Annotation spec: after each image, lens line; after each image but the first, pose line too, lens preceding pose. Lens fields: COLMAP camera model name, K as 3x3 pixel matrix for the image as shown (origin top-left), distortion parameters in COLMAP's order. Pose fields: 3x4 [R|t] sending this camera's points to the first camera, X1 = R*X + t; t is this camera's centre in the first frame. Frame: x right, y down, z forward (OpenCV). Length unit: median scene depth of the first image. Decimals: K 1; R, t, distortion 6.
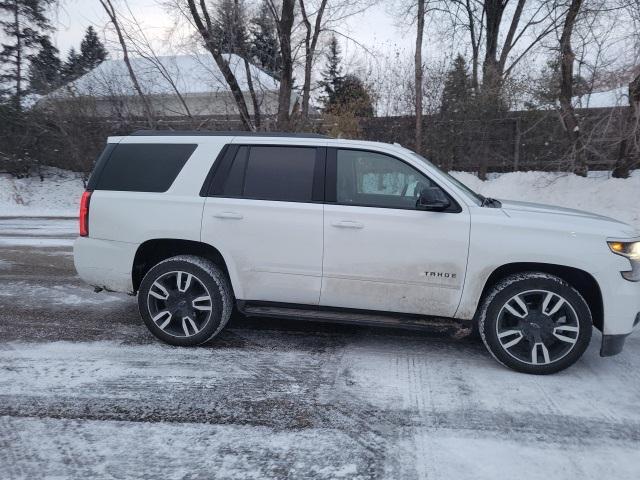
lens RADIAL K [[476.9, 0, 325.0], [0, 476.9, 233.4], [0, 0, 1]] dist [0.057083, -0.038827]
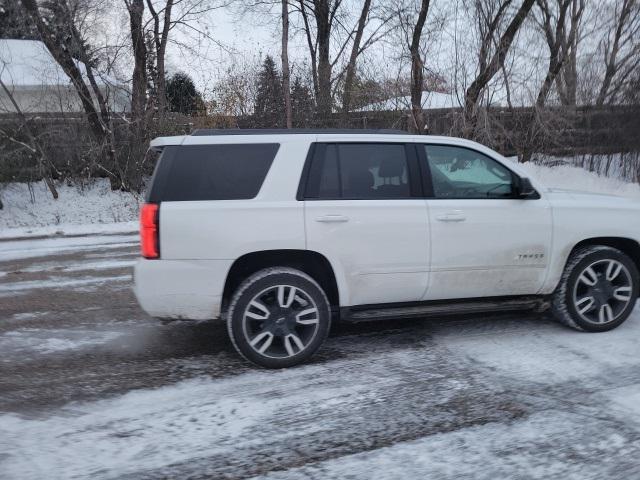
lens RADIAL K [[476.9, 0, 319.5], [0, 476.9, 233.3], [0, 0, 1]] dist [0.057083, -0.038827]
pose [[0.924824, -0.090411, 0.369494, -0.559296], [0.090288, 0.995759, 0.017666, -0.027160], [-0.369524, 0.017023, 0.929065, 0.140246]]
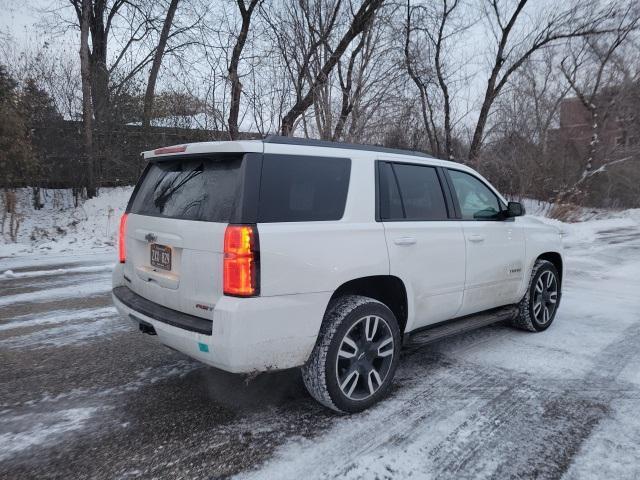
lens RADIAL K [[476.9, 0, 323.6], [0, 476.9, 237.9], [0, 0, 1]] dist [0.057083, -0.038827]
pose [[0.614612, -0.088592, 0.783839, -0.967429], [0.102417, 0.994225, 0.032064, -0.084917], [-0.782153, 0.060572, 0.620135, 0.552665]]
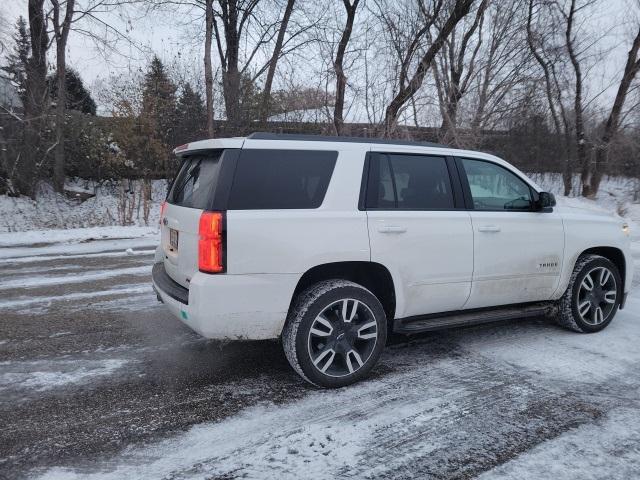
lens RADIAL K [[476.9, 0, 323.9], [0, 476.9, 229.6], [0, 0, 1]] dist [0.057083, -0.038827]
pose [[0.805087, -0.076205, 0.588241, -0.827447], [0.086134, 0.996221, 0.011173, -0.057445], [-0.586870, 0.041672, 0.808608, 0.326597]]
